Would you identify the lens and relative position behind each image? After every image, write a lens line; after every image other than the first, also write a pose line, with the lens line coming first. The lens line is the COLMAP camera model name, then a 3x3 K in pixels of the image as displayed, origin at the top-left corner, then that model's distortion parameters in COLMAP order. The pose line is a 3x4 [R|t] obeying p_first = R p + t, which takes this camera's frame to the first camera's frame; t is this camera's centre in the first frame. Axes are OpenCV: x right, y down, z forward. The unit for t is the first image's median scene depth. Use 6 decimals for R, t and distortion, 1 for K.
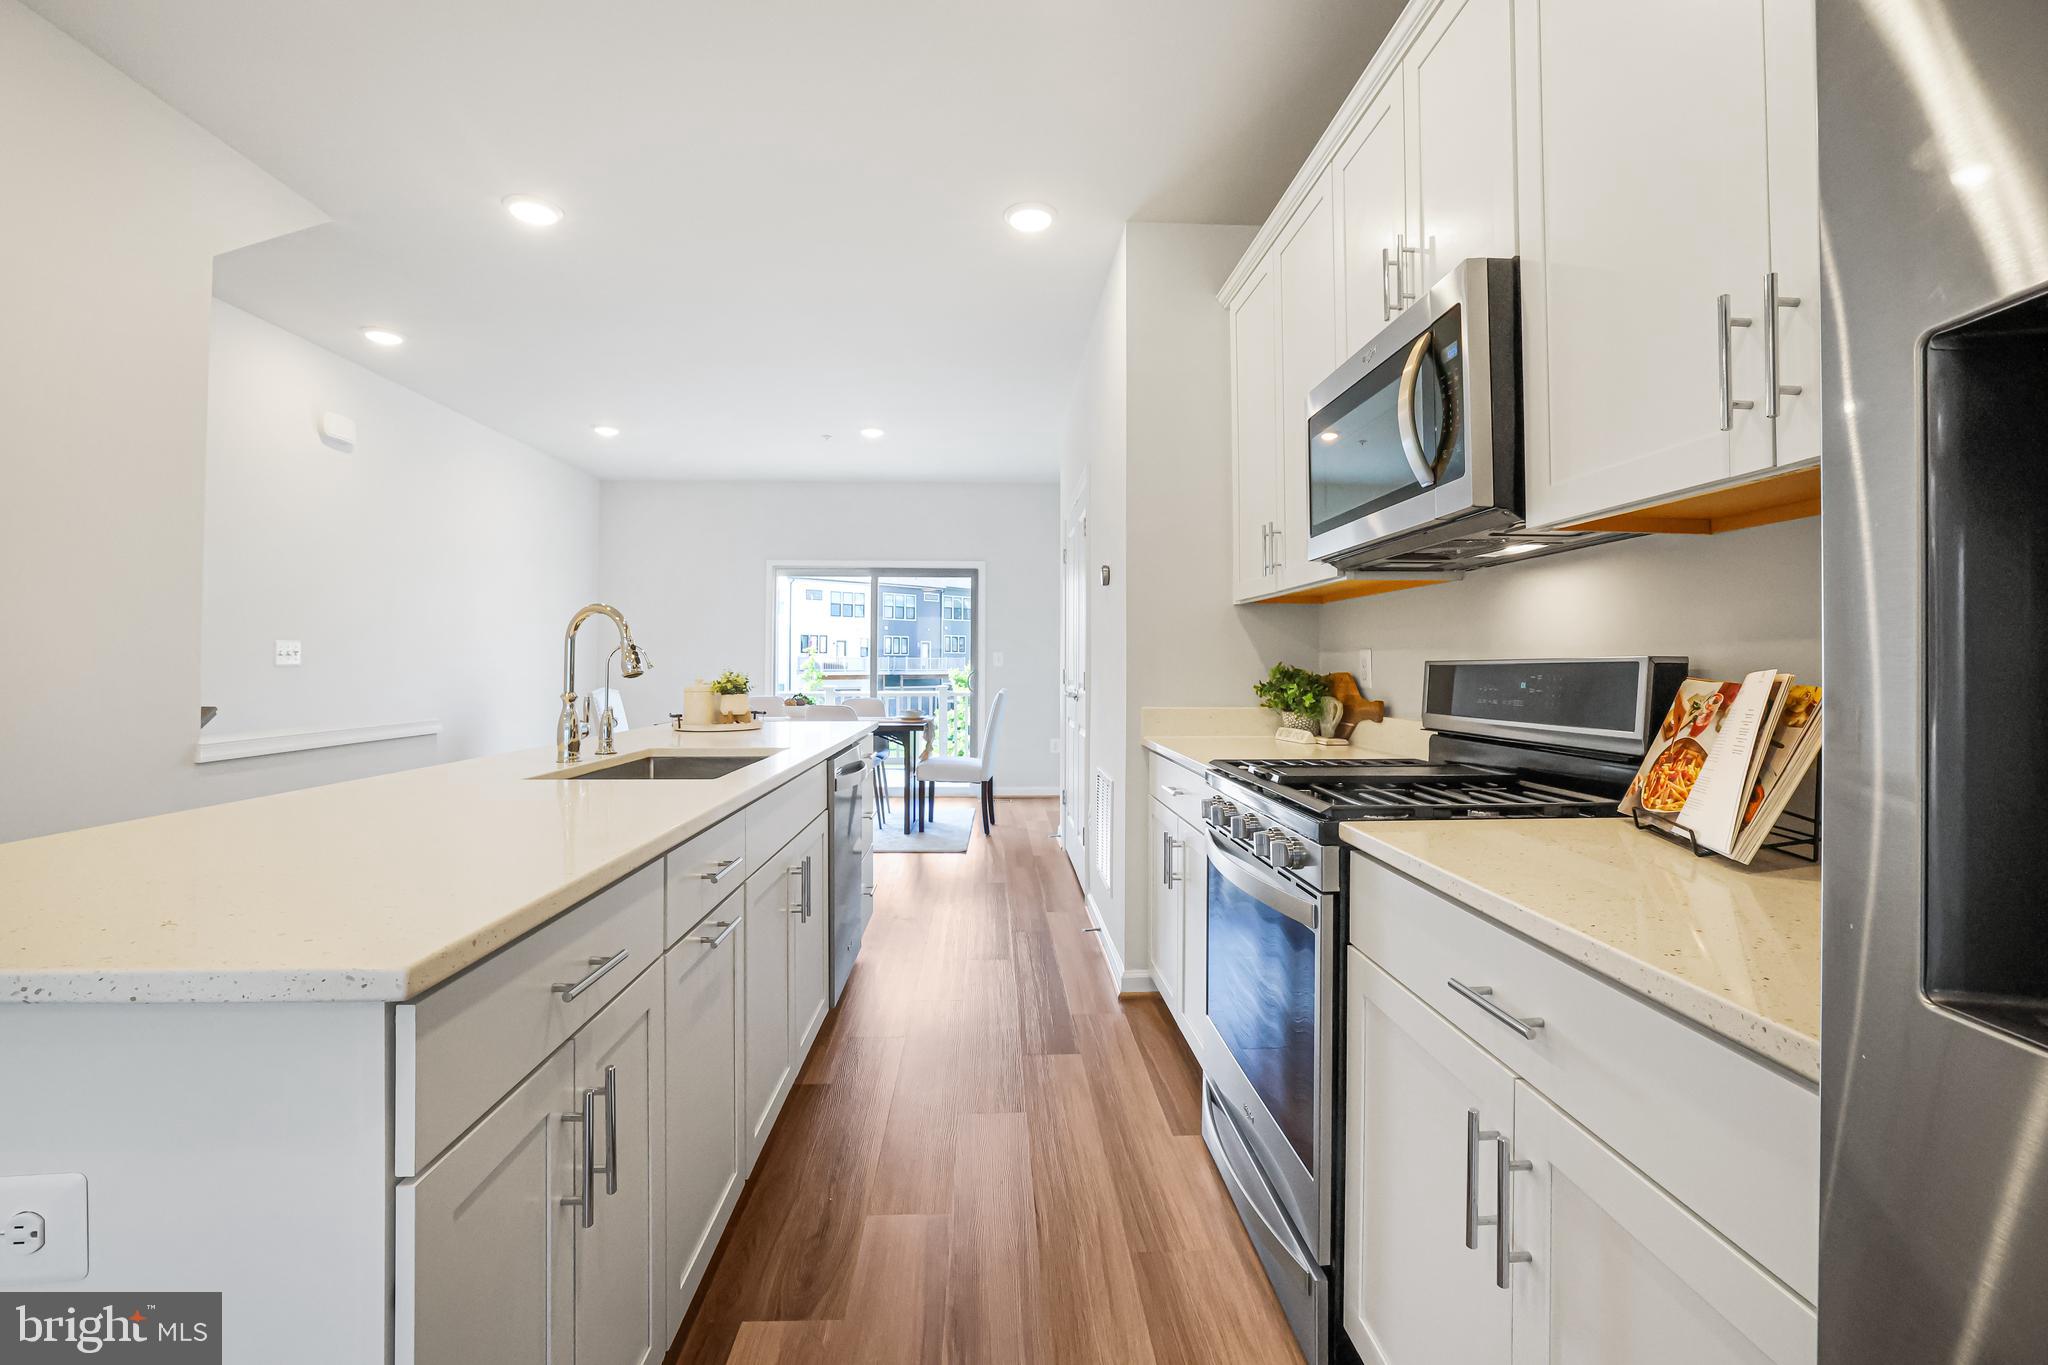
lens RADIAL K [[891.3, 0, 1021.9], [0, 891.3, 650.6], [0, 0, 1]] dist [-0.042801, 0.012011]
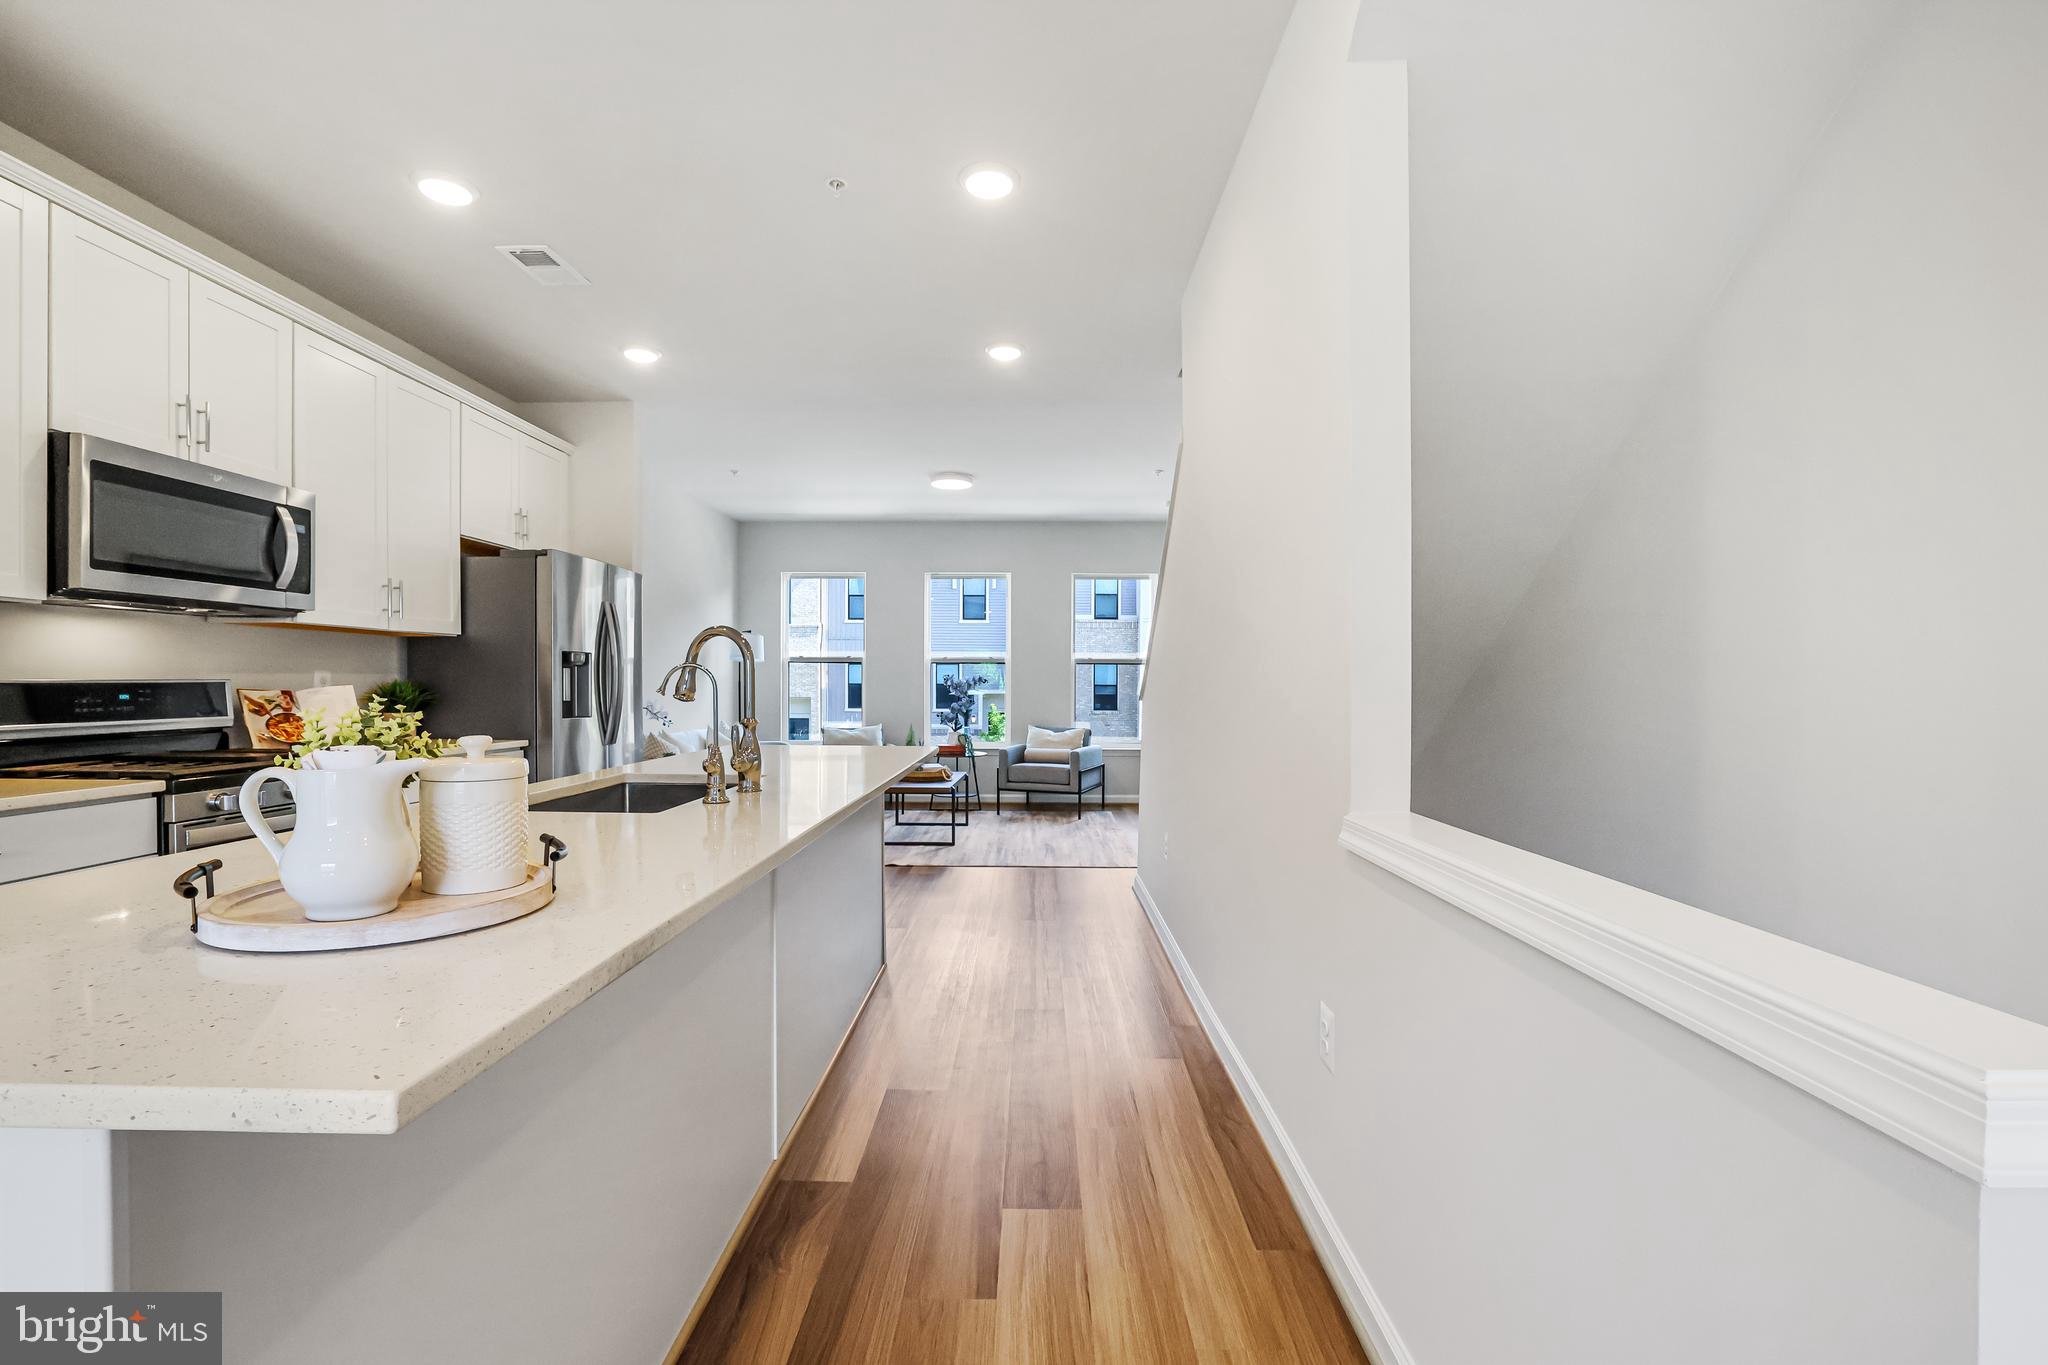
lens RADIAL K [[883.7, 0, 1029.1], [0, 883.7, 692.8], [0, 0, 1]] dist [-0.053181, 0.021031]
pose [[-0.998878, -0.006733, 0.046879, -0.721108], [-0.007067, 0.999951, -0.006957, 0.021441], [-0.046830, -0.007281, -0.998876, 1.627922]]
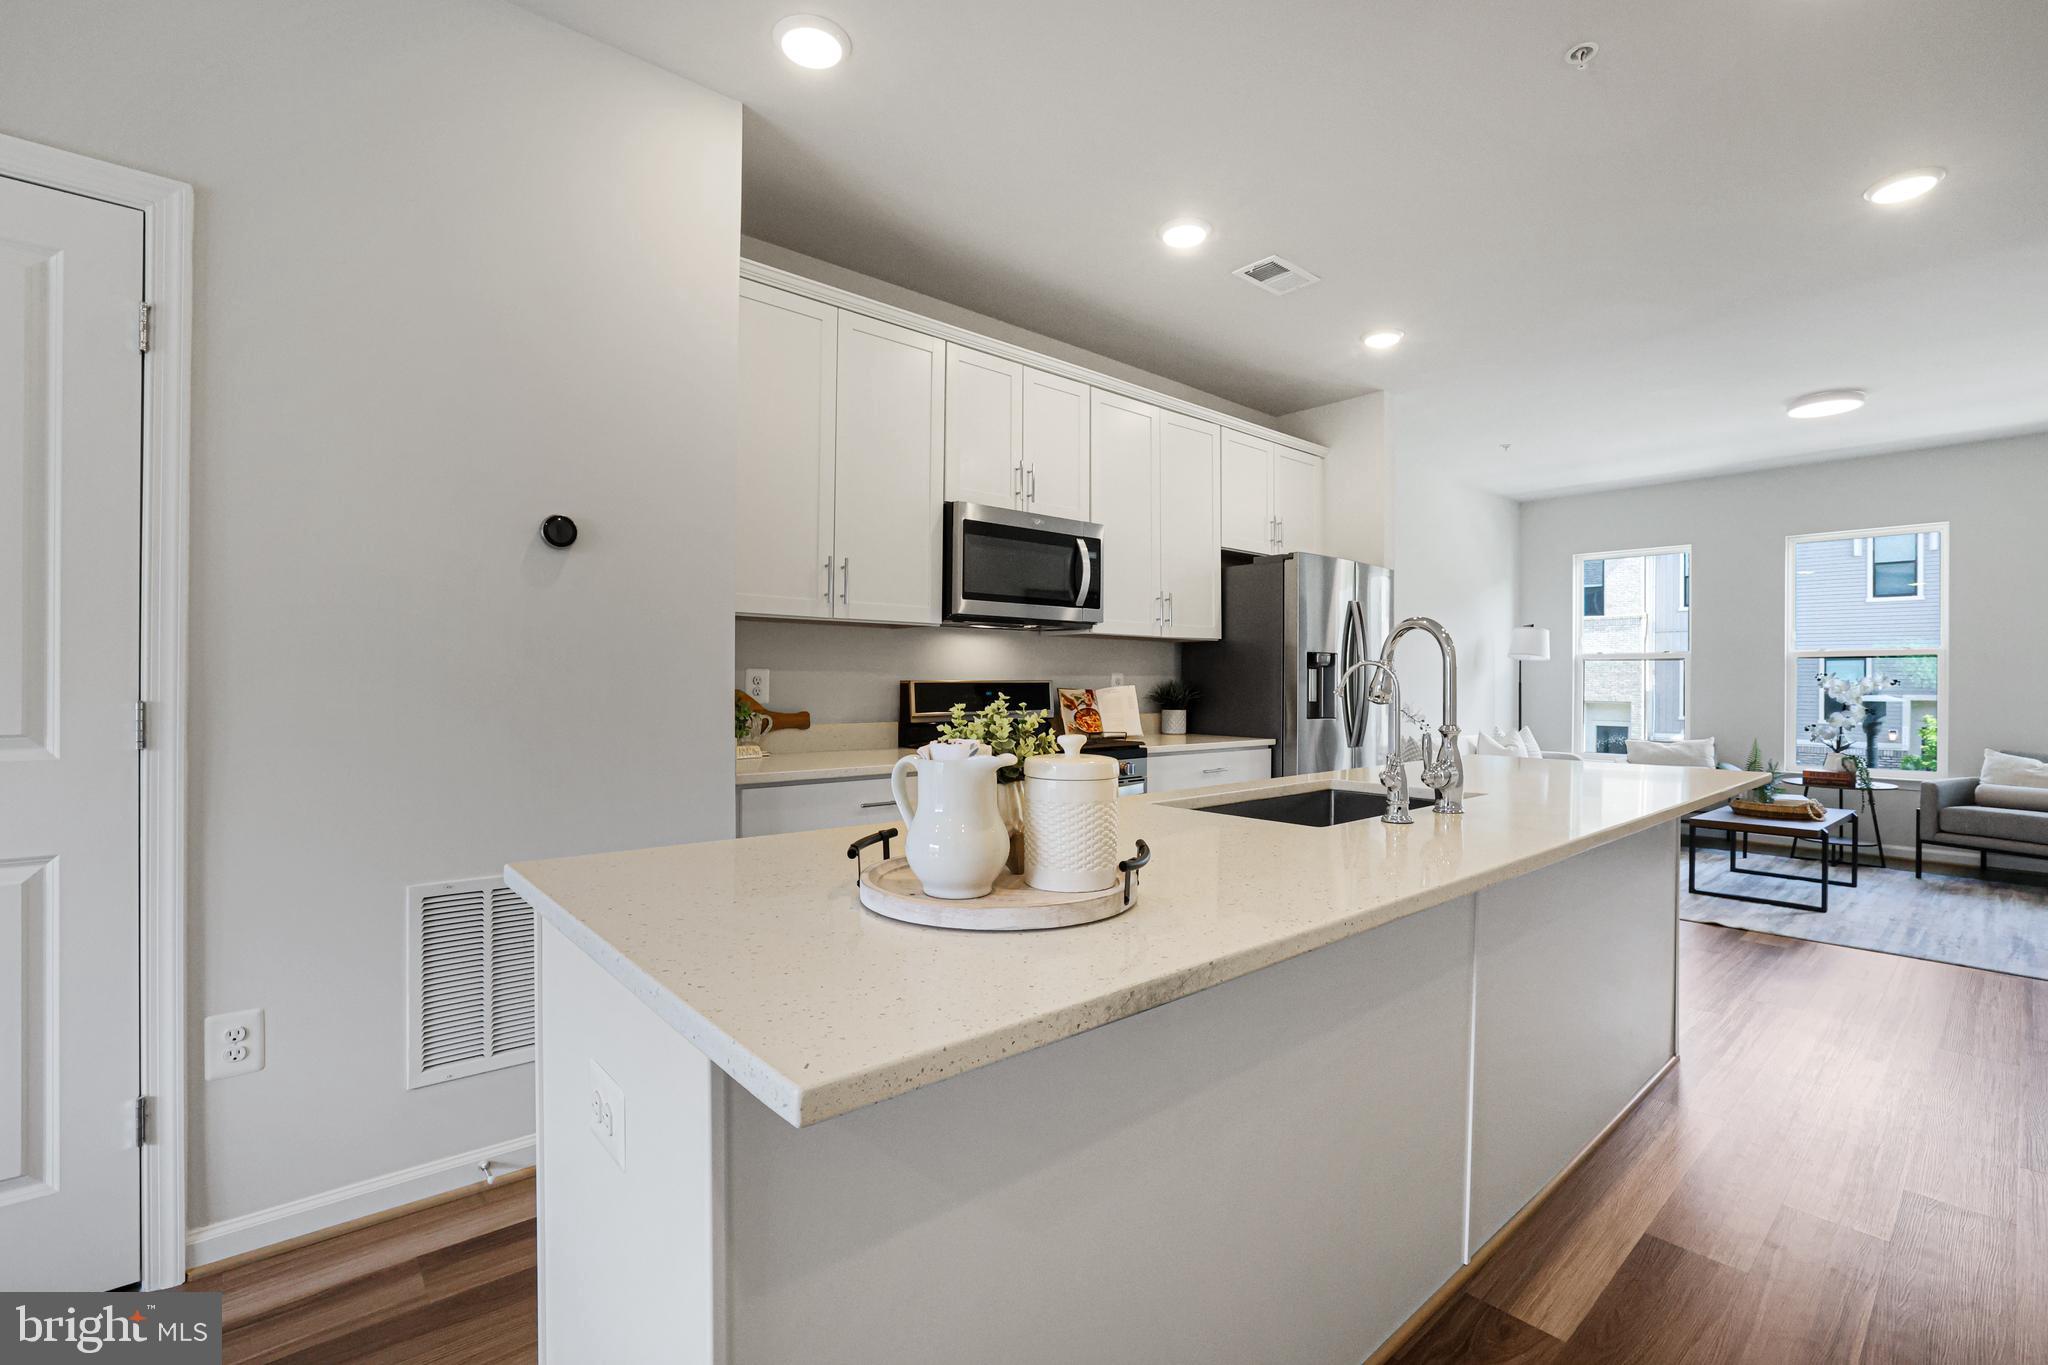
lens RADIAL K [[905.0, 0, 1024.0], [0, 905.0, 682.5], [0, 0, 1]] dist [-0.049903, 0.017418]
pose [[-0.625575, -0.006223, 0.780139, -0.759600], [-0.019918, 0.999770, -0.007997, 0.019876], [-0.779910, -0.020542, -0.625555, 1.526582]]
